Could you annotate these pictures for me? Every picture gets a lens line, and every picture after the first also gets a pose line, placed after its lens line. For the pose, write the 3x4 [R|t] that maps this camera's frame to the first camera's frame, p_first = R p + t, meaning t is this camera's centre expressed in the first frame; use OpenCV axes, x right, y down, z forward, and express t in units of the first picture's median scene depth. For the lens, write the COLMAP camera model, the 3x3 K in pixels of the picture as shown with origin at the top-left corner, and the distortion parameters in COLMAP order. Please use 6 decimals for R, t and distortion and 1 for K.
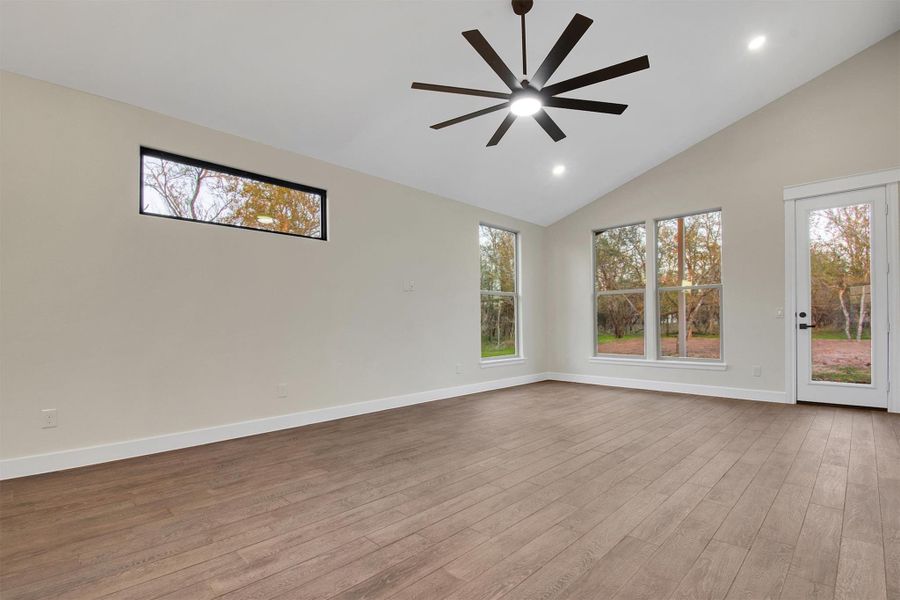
lens RADIAL K [[434.7, 0, 450.9], [0, 434.7, 317.6], [0, 0, 1]] dist [0.014010, -0.026464]
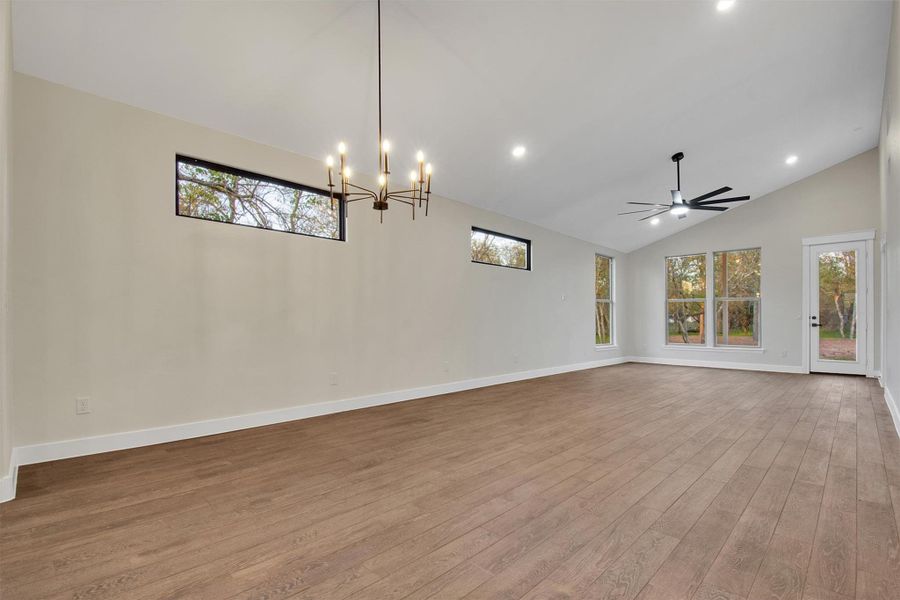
lens RADIAL K [[416.0, 0, 454.1], [0, 416.0, 314.1], [0, 0, 1]] dist [0.002709, -0.021200]
pose [[0.999847, 0.009609, -0.014588, -0.350162], [-0.009655, 0.999949, -0.003094, -0.001633], [0.014557, 0.003234, 0.999889, -0.380496]]
